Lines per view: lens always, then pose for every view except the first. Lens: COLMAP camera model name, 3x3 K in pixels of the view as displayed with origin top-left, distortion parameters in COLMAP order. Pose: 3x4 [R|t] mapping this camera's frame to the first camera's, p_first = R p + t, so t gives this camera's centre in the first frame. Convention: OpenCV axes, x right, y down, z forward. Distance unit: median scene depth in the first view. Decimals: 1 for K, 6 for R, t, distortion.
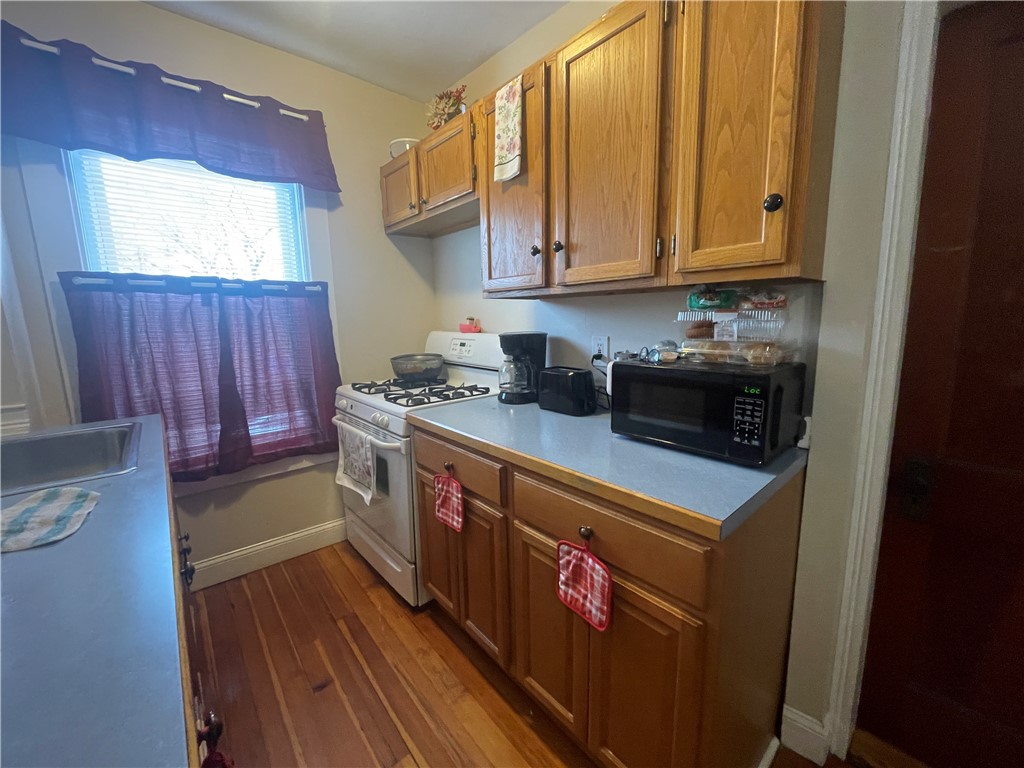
lens RADIAL K [[410.3, 0, 515.0], [0, 410.3, 384.0], [0, 0, 1]] dist [-0.004792, -0.000094]
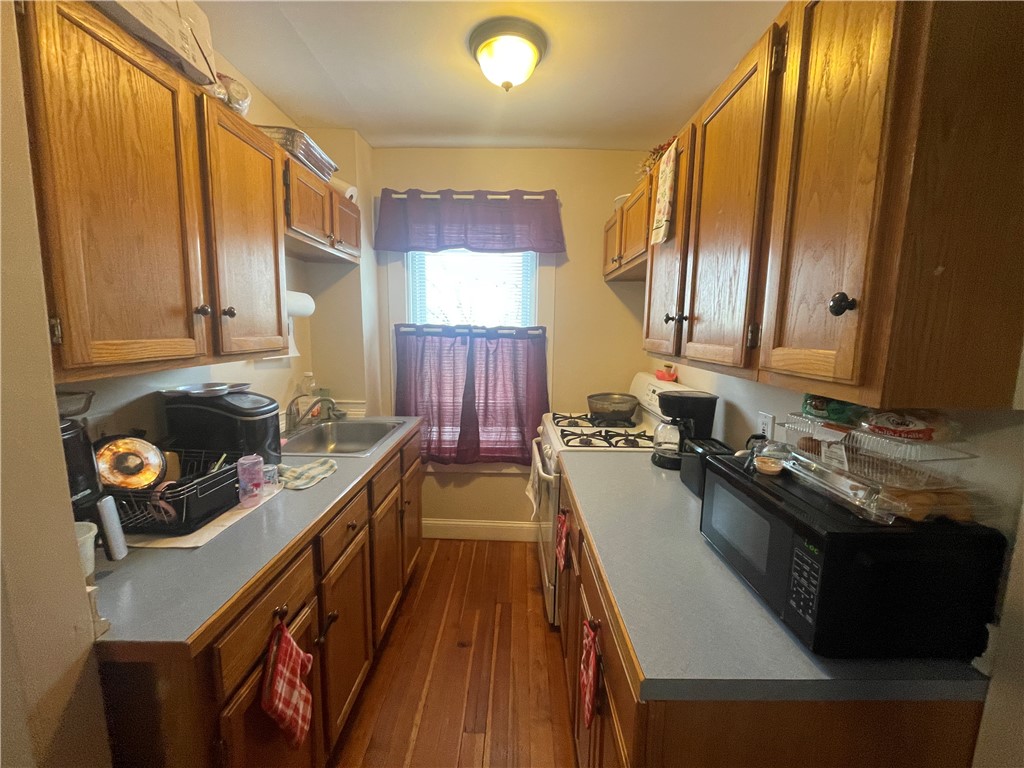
lens RADIAL K [[410.3, 0, 513.5], [0, 410.3, 383.5], [0, 0, 1]] dist [-0.004792, -0.000094]
pose [[0.747552, 0.118262, -0.653590, 0.316924], [-0.136905, 0.990326, 0.022606, -0.110312], [0.649940, 0.072581, 0.756511, 0.039996]]
